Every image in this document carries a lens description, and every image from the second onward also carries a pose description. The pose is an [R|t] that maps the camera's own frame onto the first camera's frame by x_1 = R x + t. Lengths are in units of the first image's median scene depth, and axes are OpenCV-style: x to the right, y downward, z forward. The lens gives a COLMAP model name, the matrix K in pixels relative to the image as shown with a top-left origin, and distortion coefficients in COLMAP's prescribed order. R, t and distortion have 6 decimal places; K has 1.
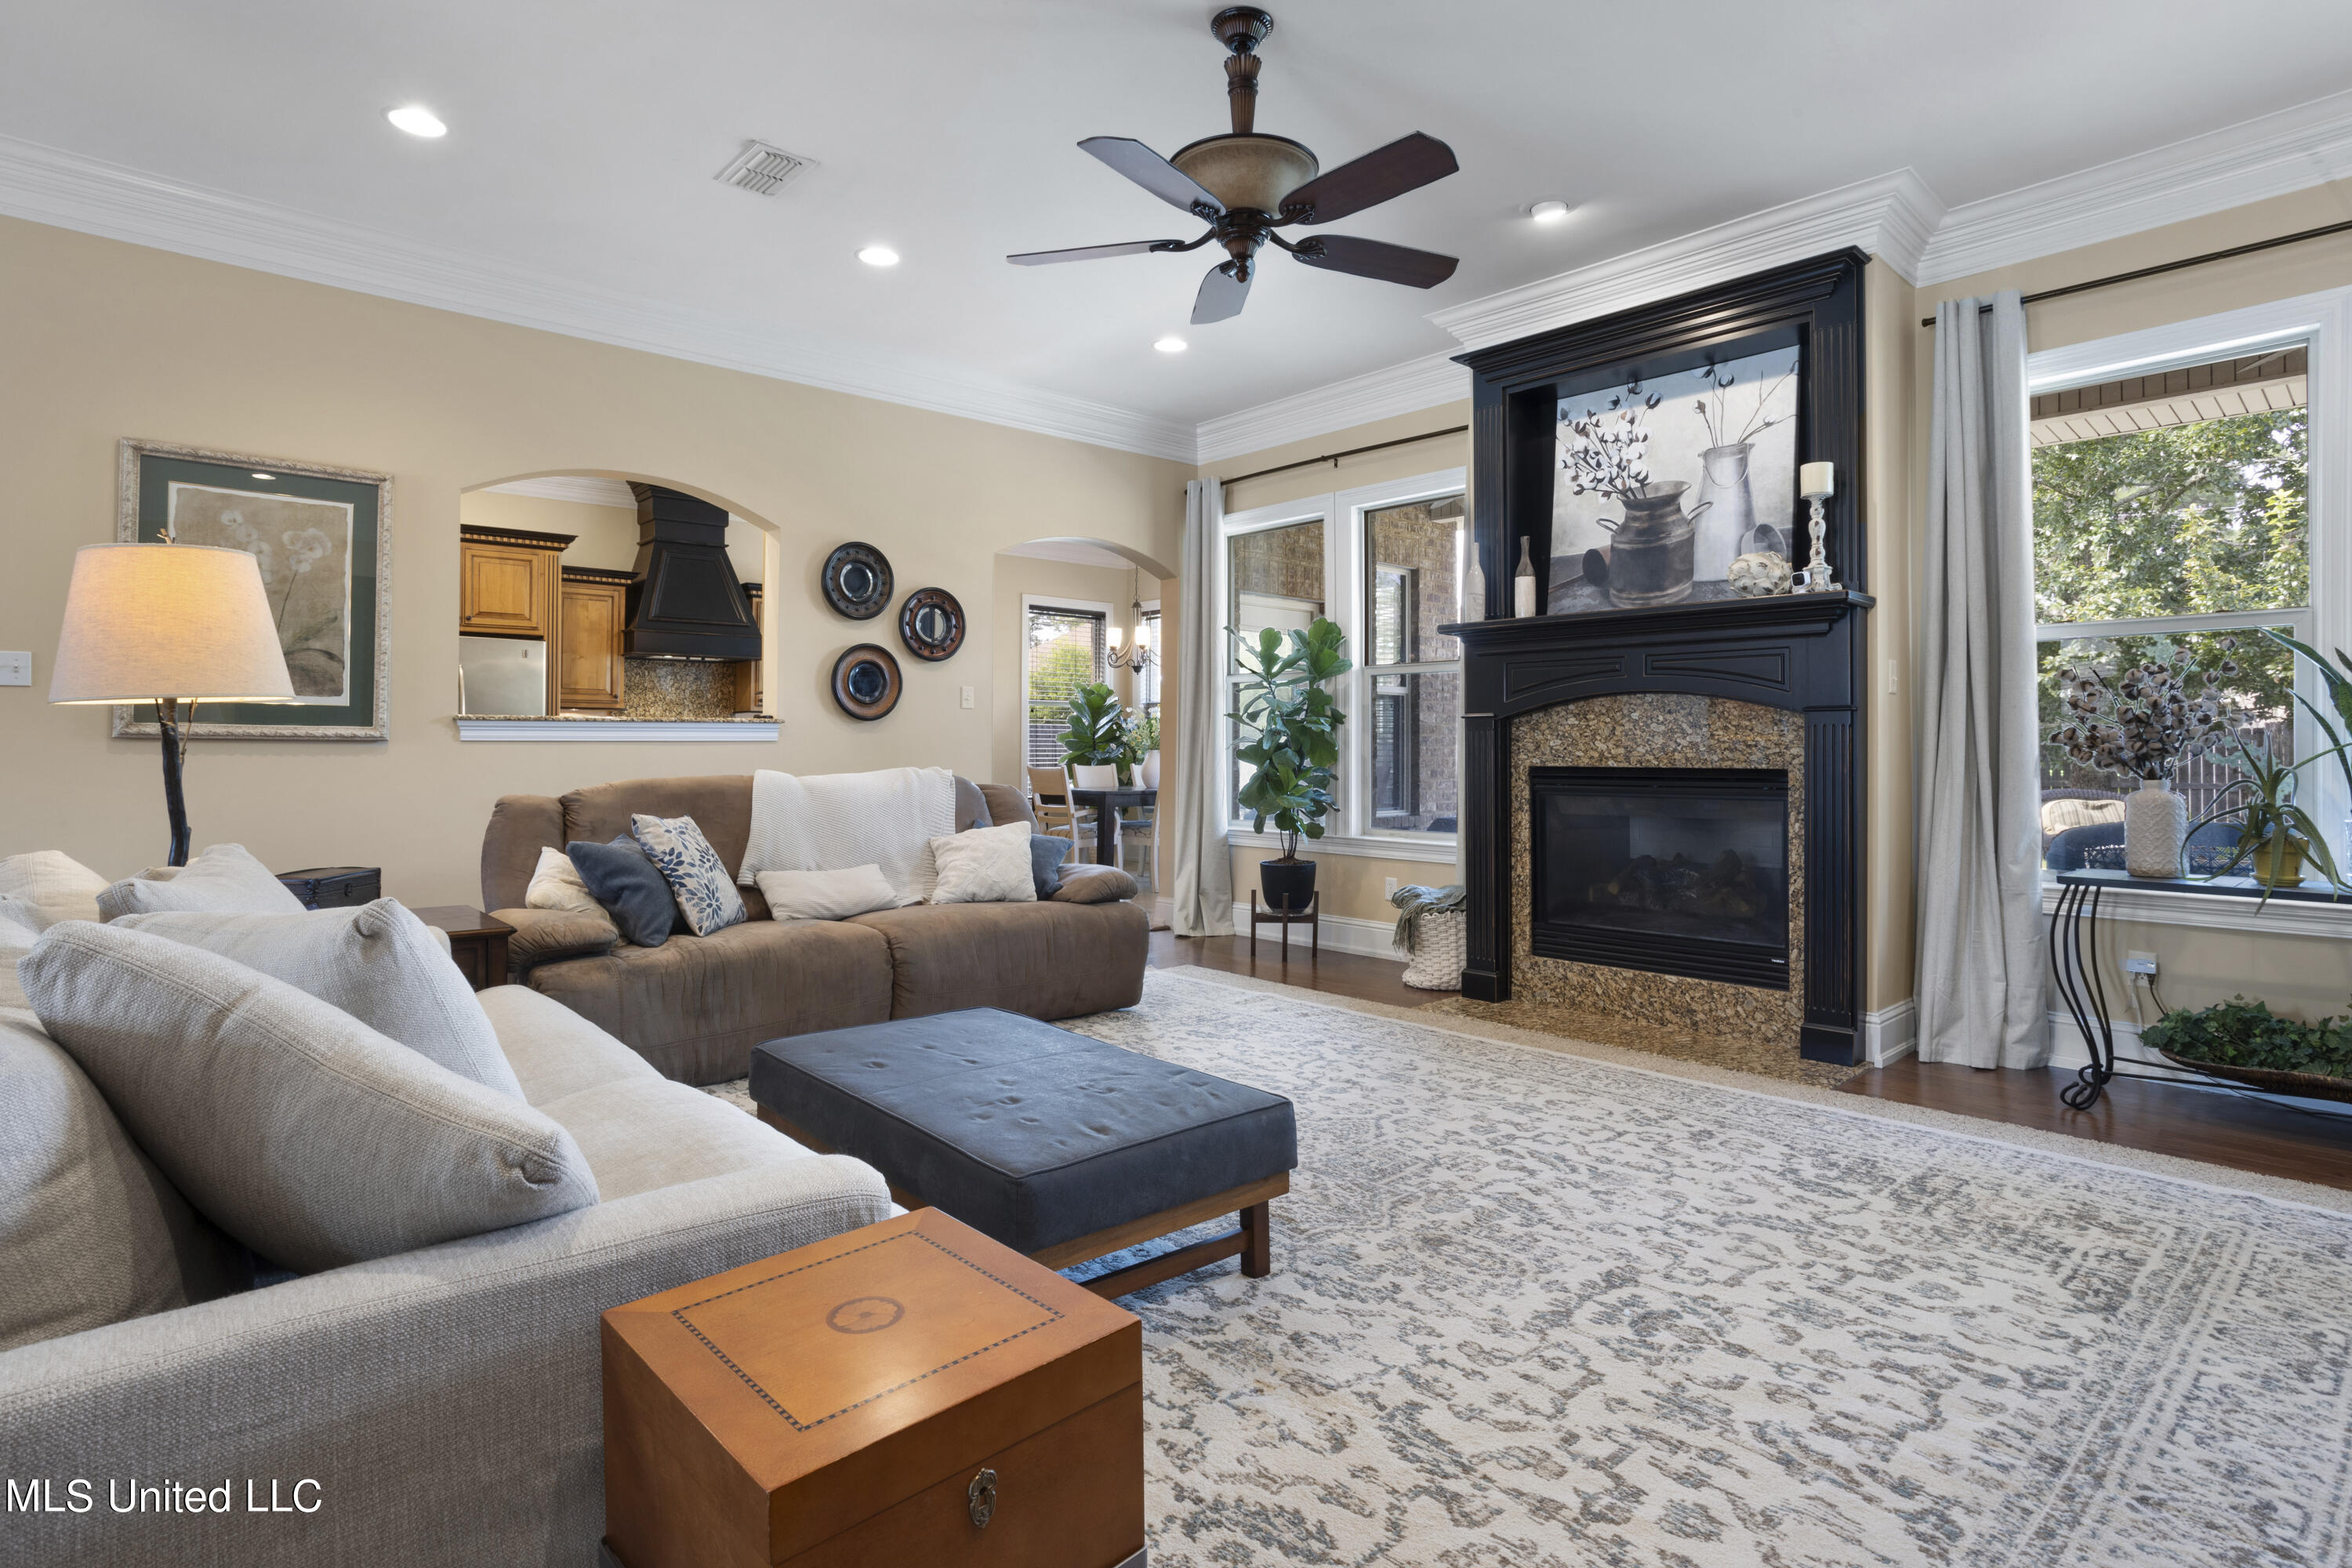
lens RADIAL K [[1194.0, 0, 1193.3], [0, 1194.0, 756.0], [0, 0, 1]] dist [-0.049521, 0.022388]
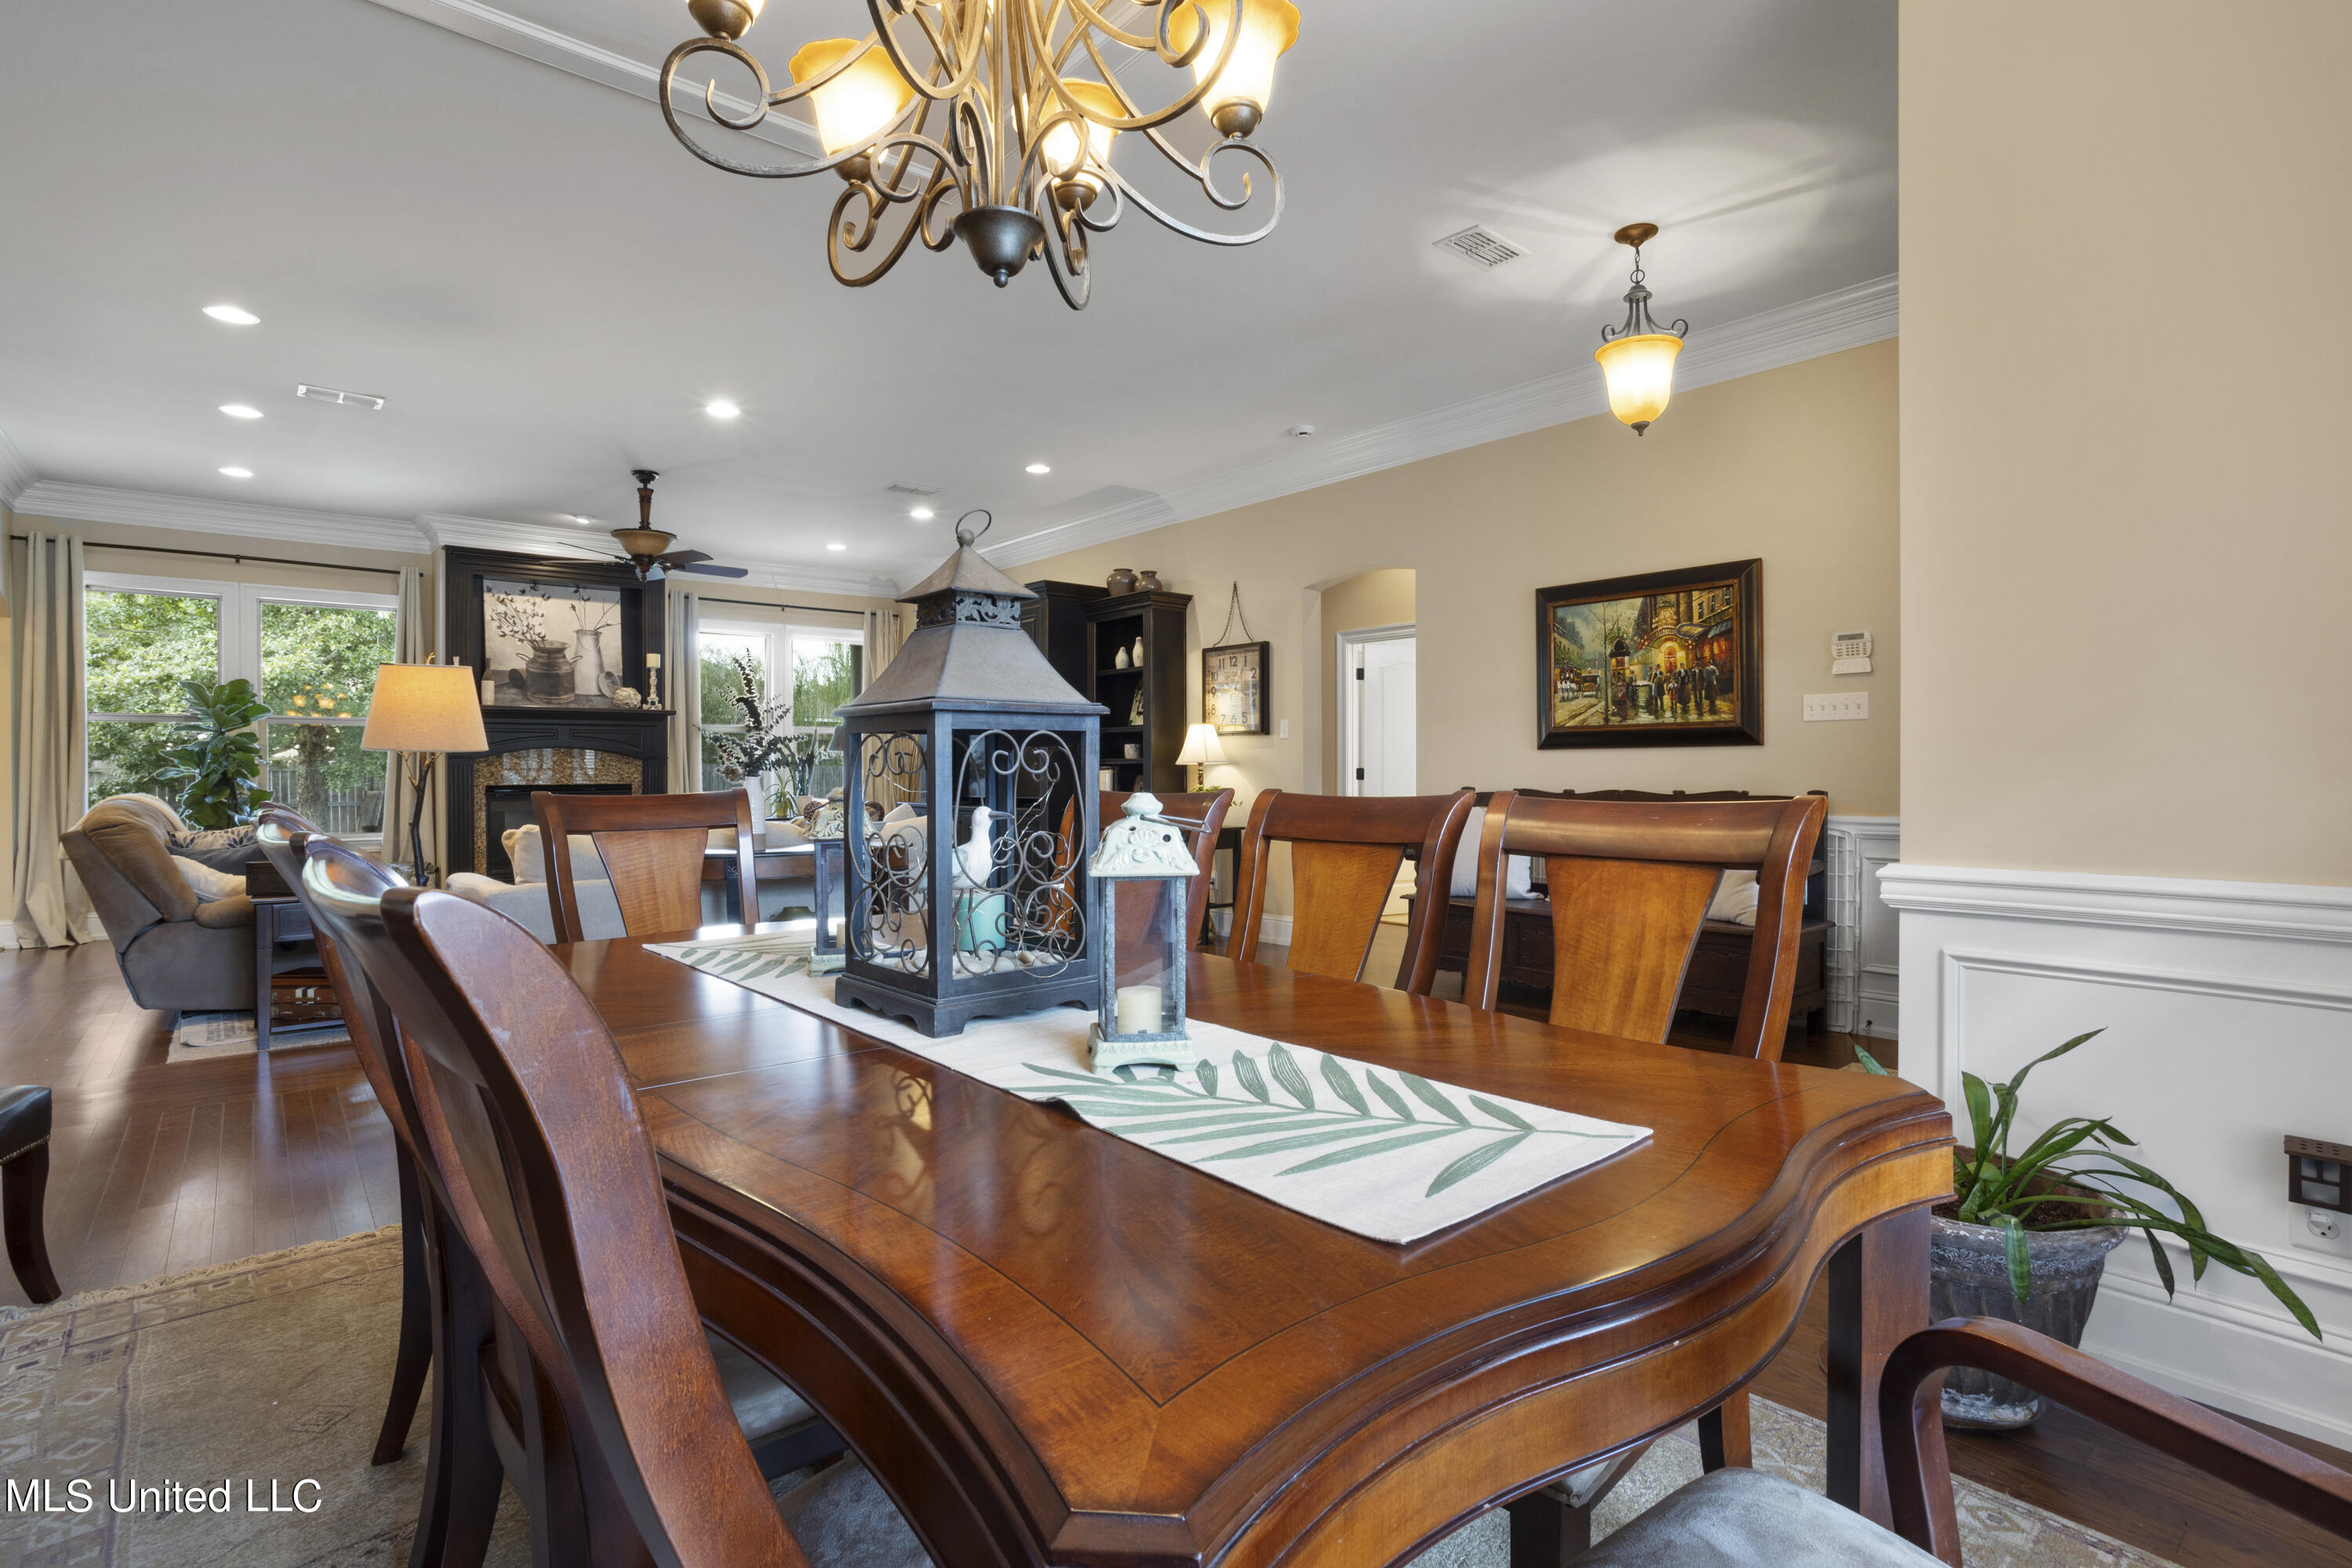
lens RADIAL K [[1124.1, 0, 1169.9], [0, 1124.1, 787.3], [0, 0, 1]] dist [-0.046525, 0.029212]
pose [[0.058827, -0.017807, 0.998109, -2.665429], [0.008613, 0.999813, 0.017330, -0.017107], [-0.998231, 0.007577, 0.058969, -0.264315]]
